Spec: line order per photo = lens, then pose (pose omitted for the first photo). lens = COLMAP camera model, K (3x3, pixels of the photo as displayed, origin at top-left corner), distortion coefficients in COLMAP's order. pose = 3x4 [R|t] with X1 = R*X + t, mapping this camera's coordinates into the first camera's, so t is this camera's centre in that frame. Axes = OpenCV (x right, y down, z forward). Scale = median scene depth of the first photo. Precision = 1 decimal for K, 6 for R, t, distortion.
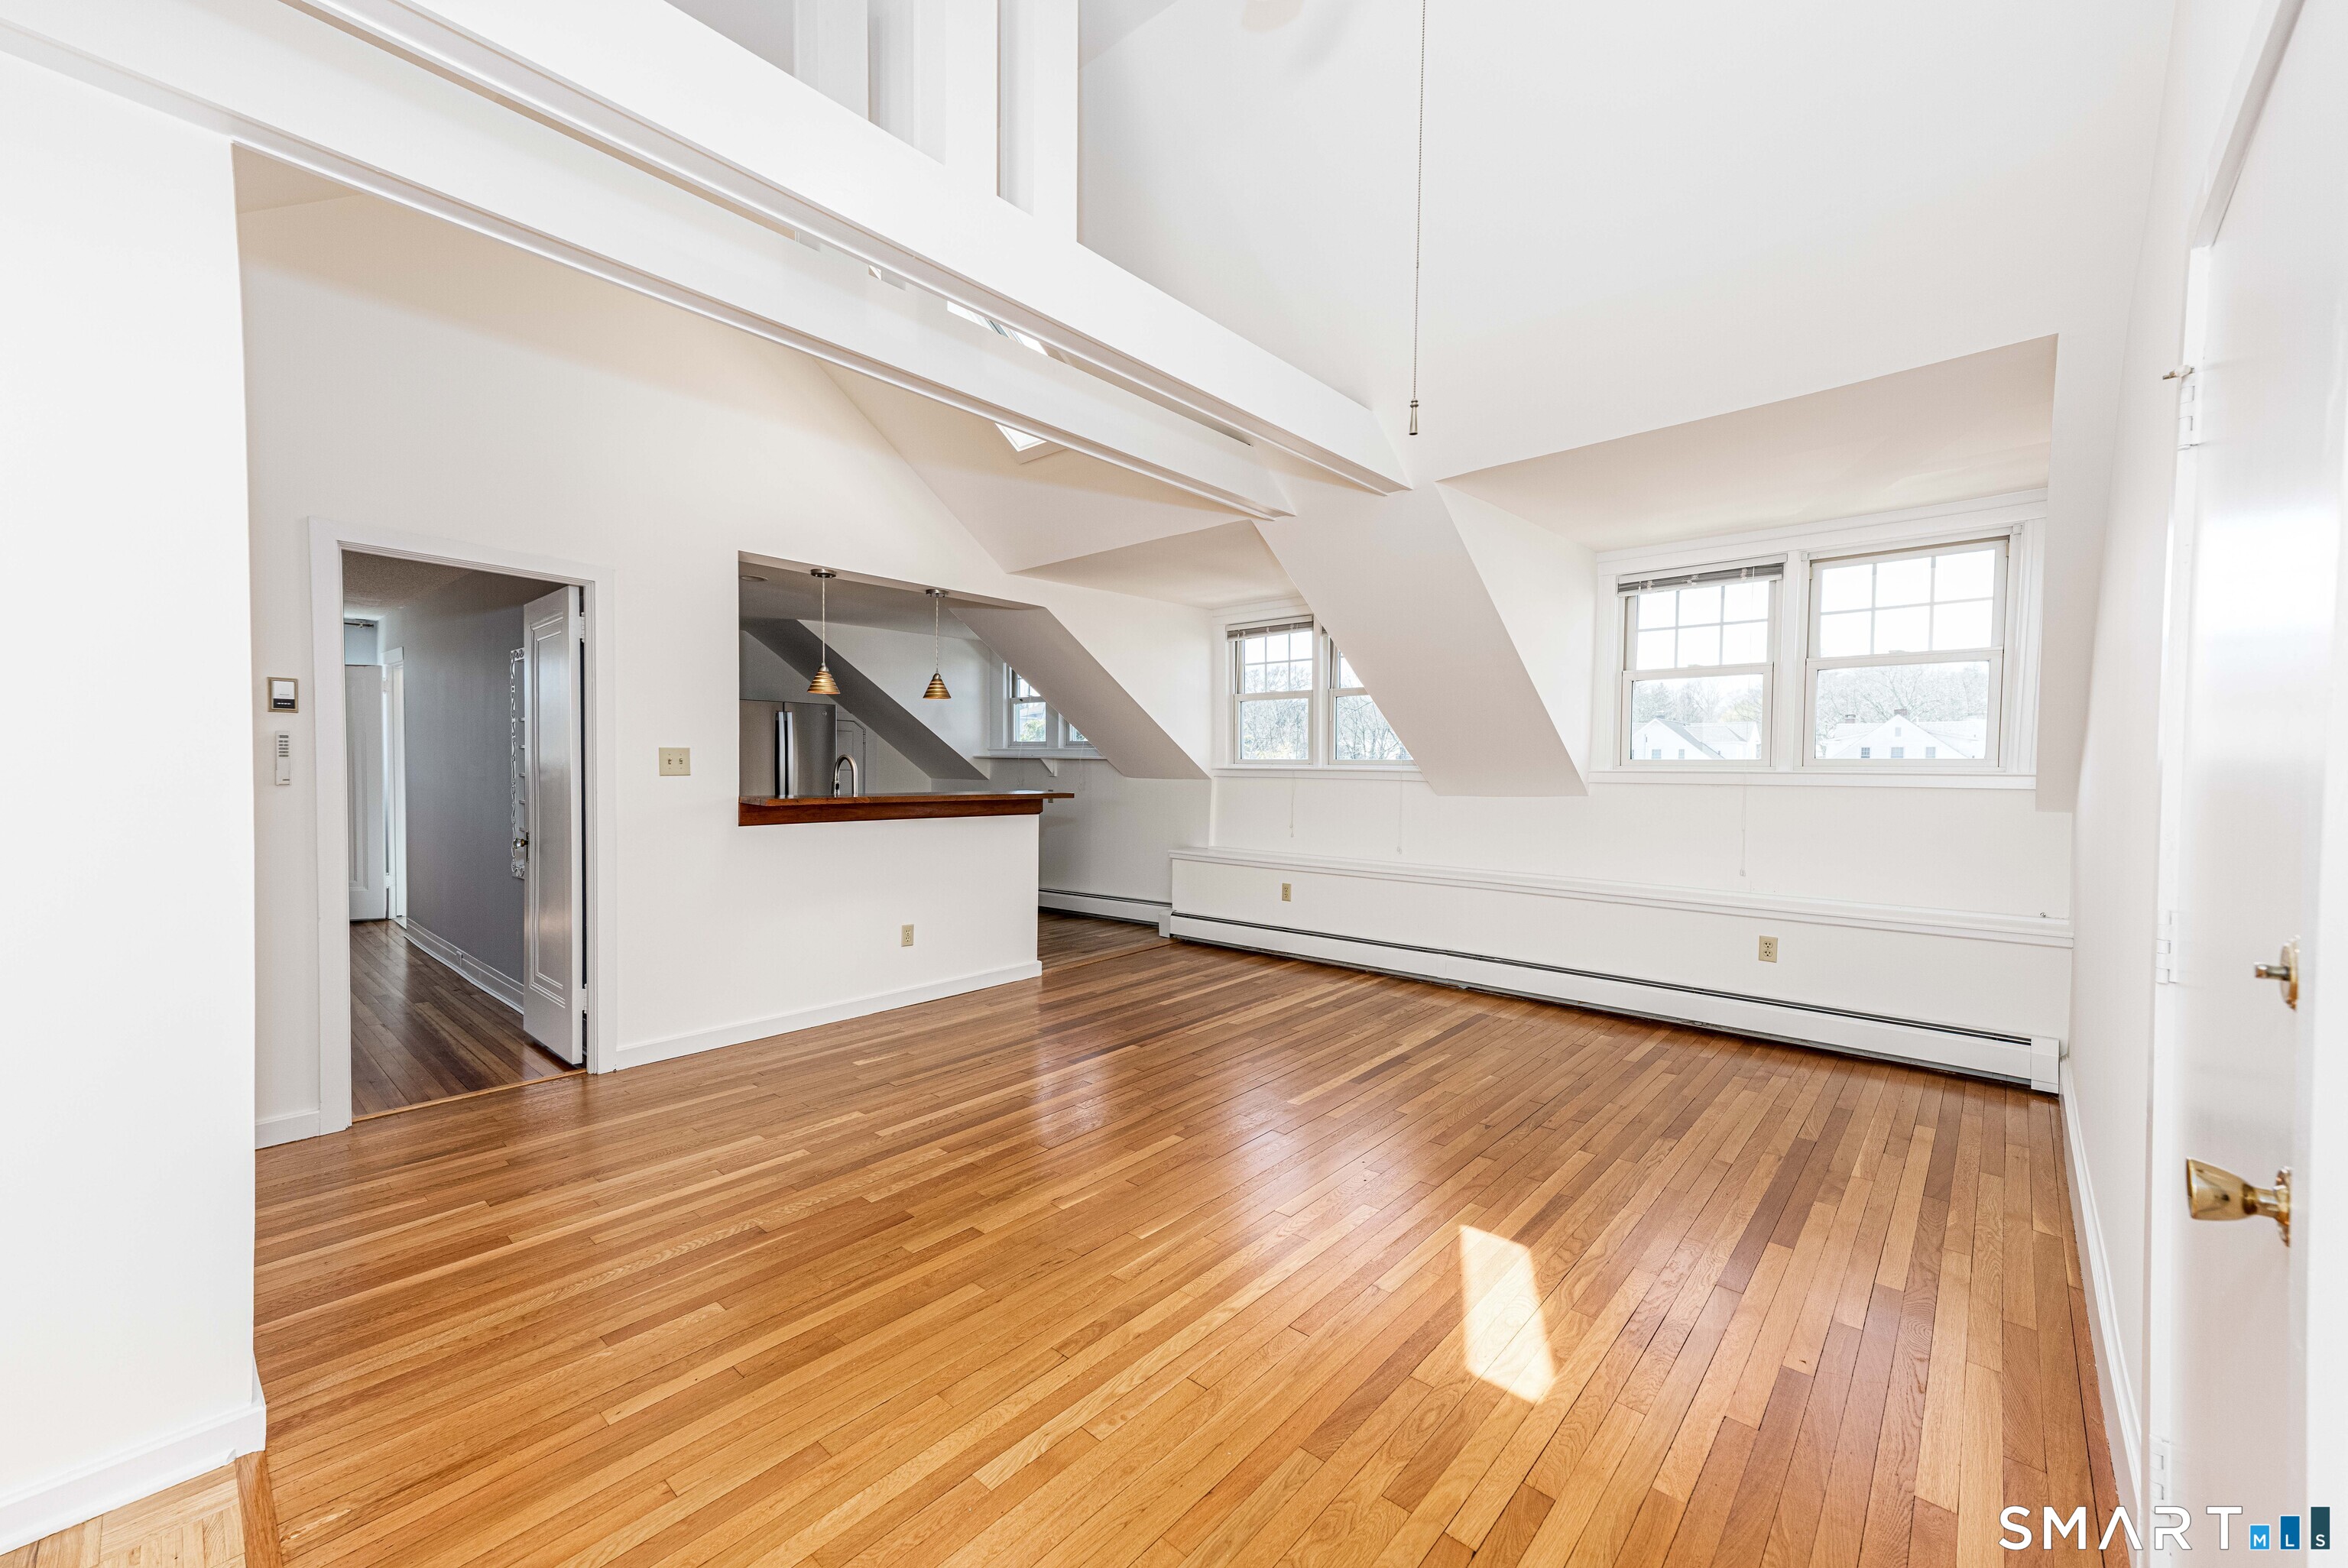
lens RADIAL K [[918.7, 0, 1164.9], [0, 918.7, 791.9], [0, 0, 1]] dist [0.023037, 0.000694]
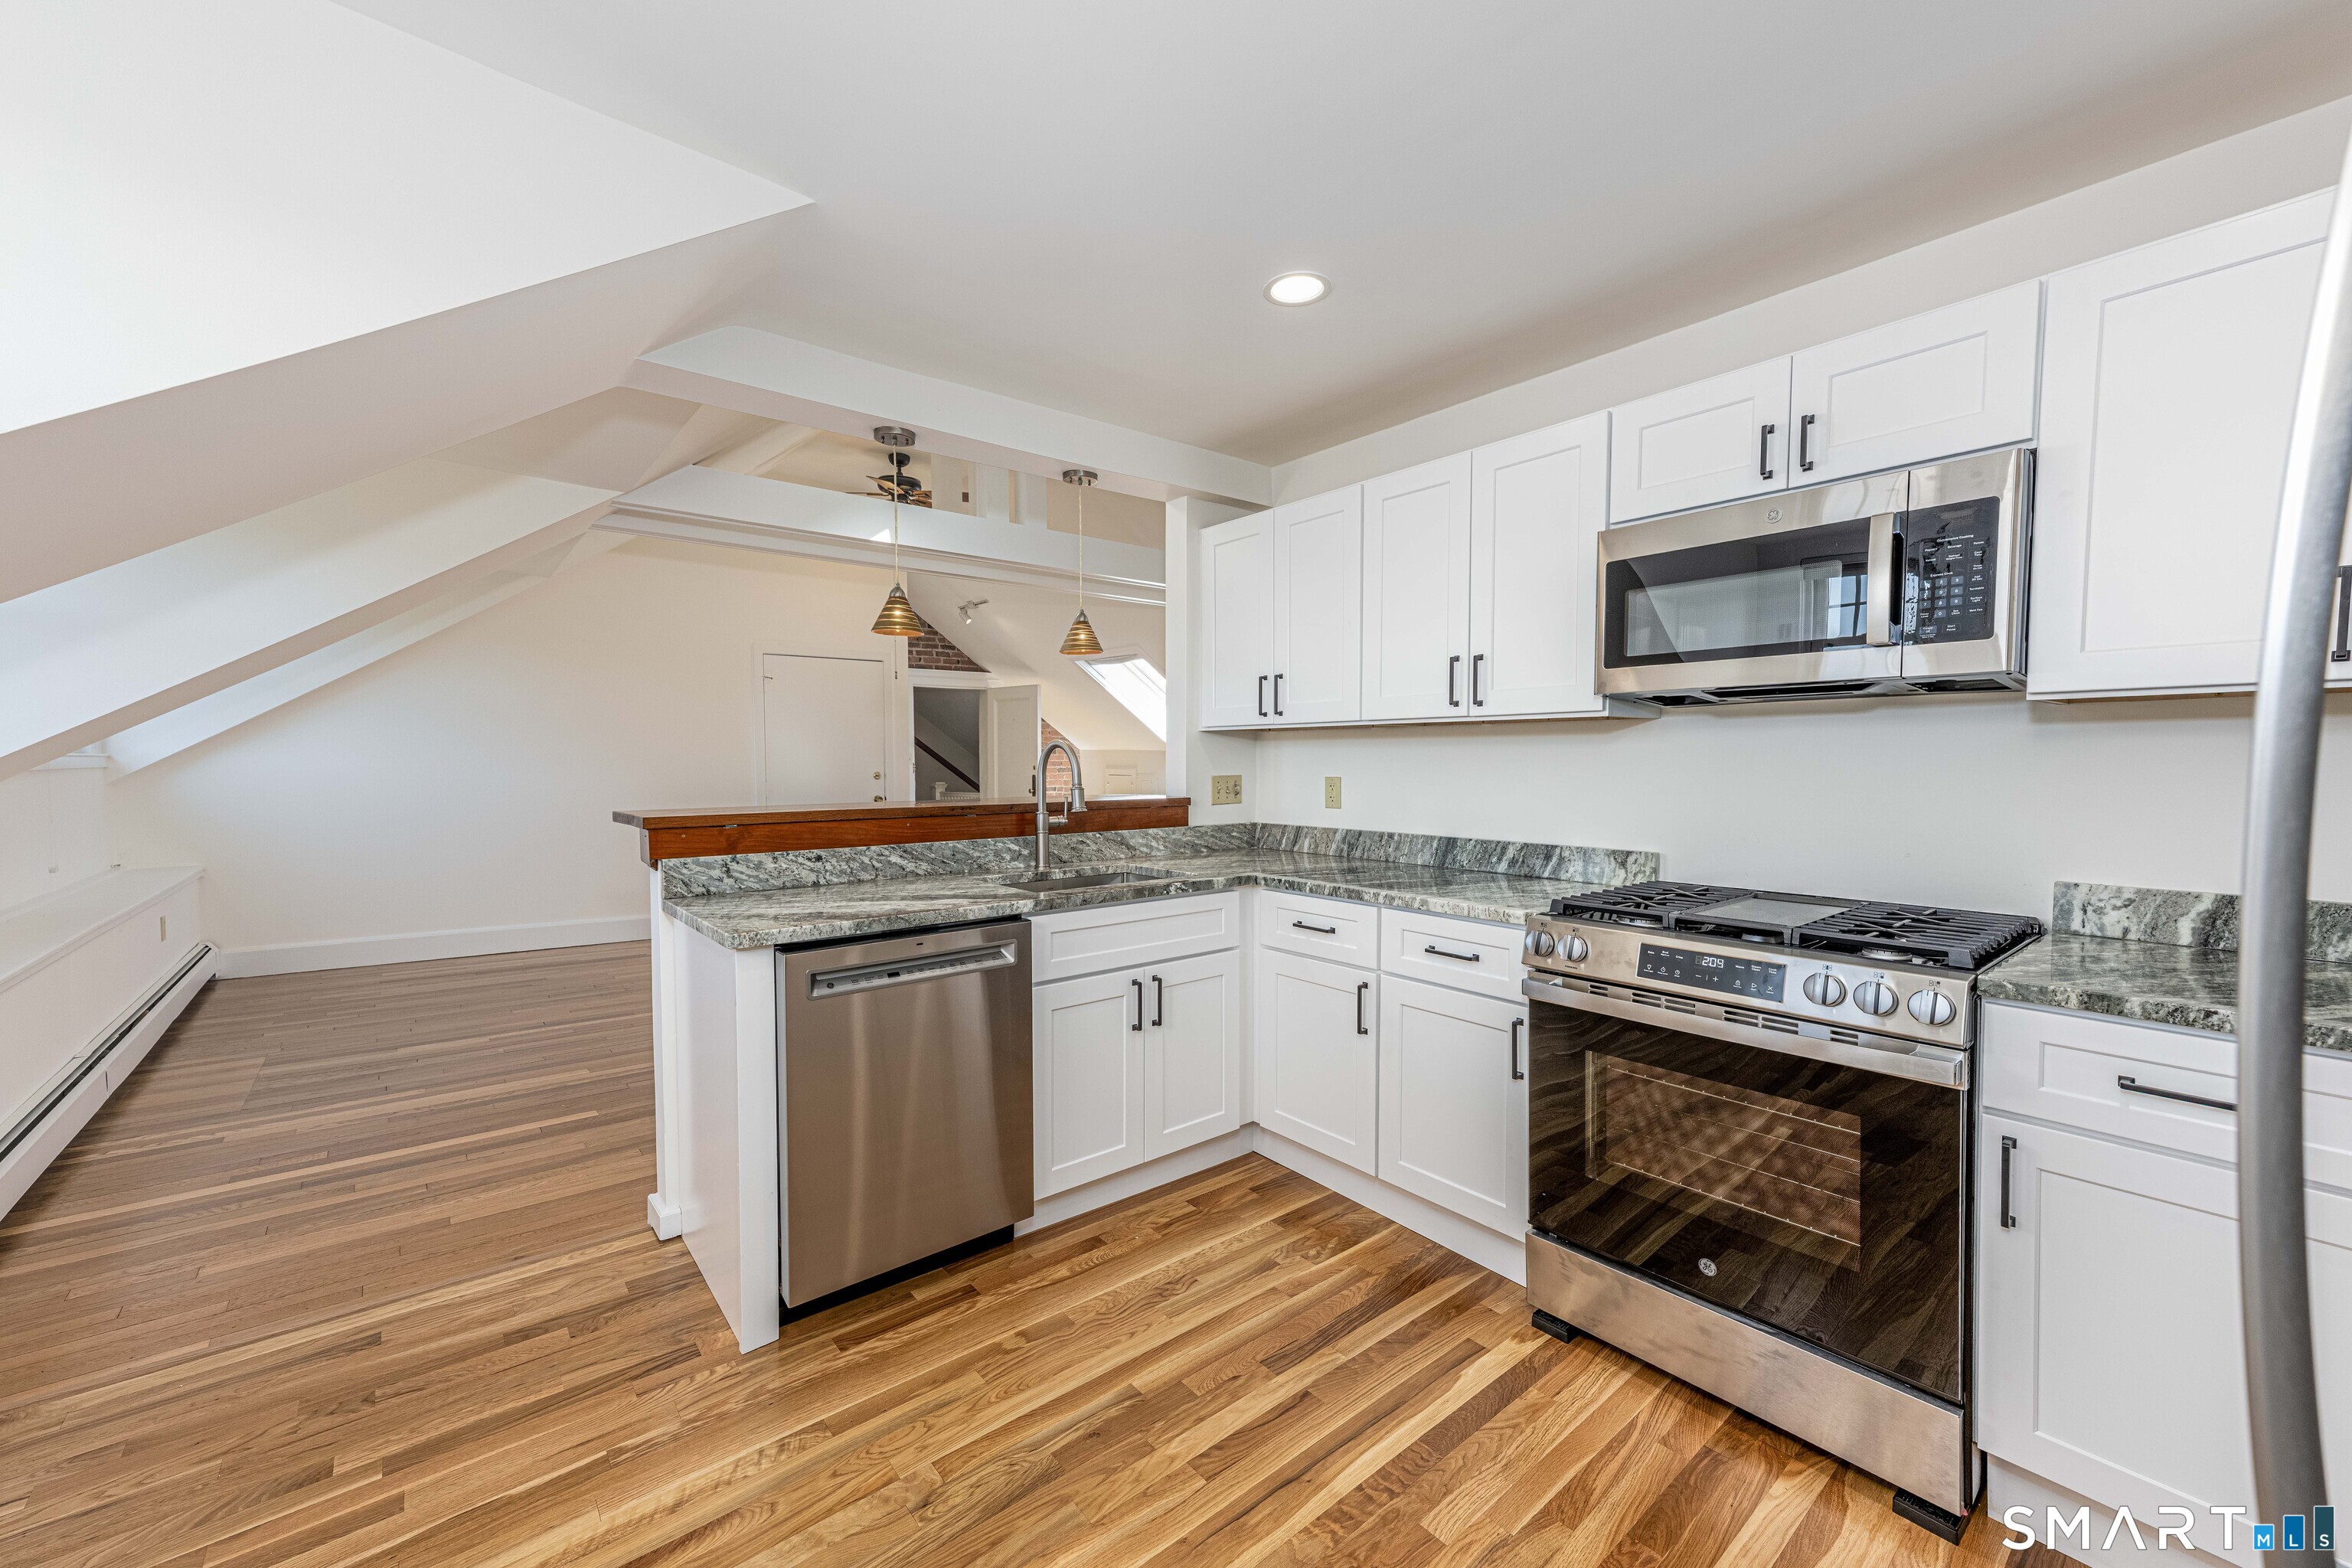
lens RADIAL K [[920.4, 0, 1167.3], [0, 920.4, 790.9], [0, 0, 1]] dist [0.023037, 0.000694]
pose [[-0.989304, -0.013923, 0.145204, -0.597372], [-0.004131, 0.997709, 0.067522, -0.057735], [-0.145811, 0.066200, -0.987095, 1.874577]]
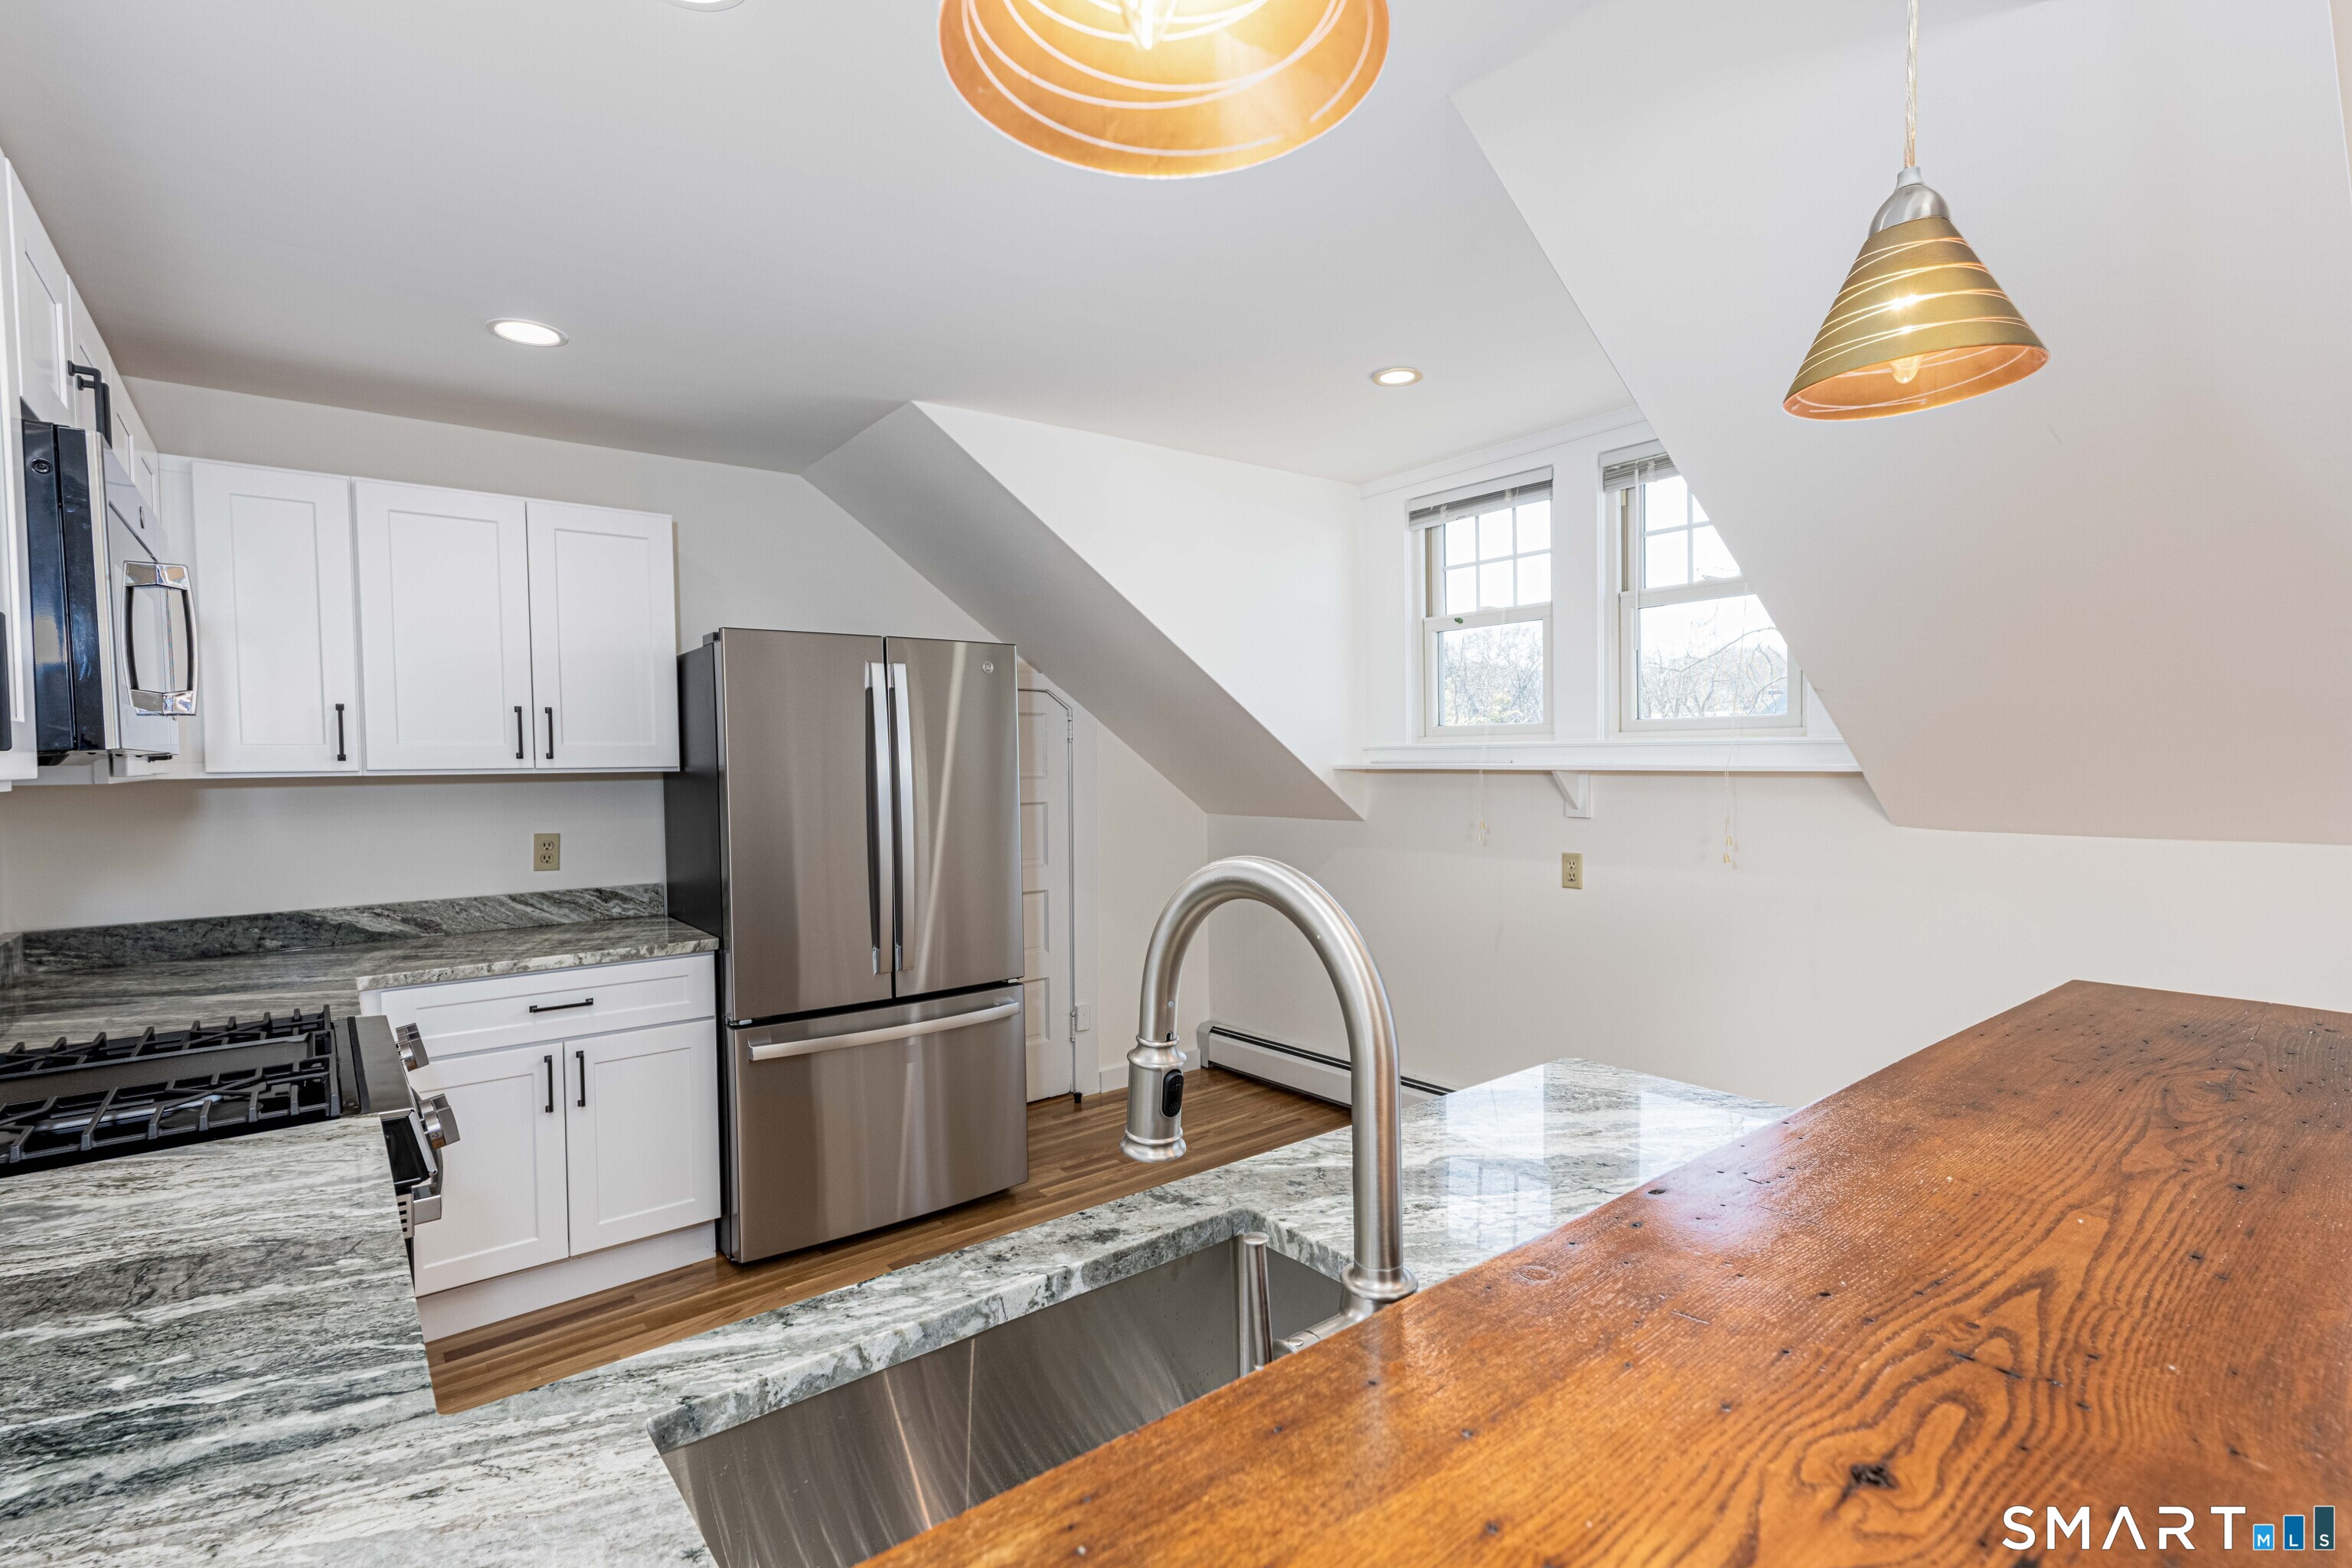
lens RADIAL K [[1092.8, 0, 1161.4], [0, 1092.8, 796.9], [0, 0, 1]] dist [0.014241, 0.000032]
pose [[0.984181, -0.019133, -0.176129, -0.396314], [0.020807, 0.999754, 0.007662, -0.060765], [0.175939, -0.011206, 0.984337, 1.022949]]
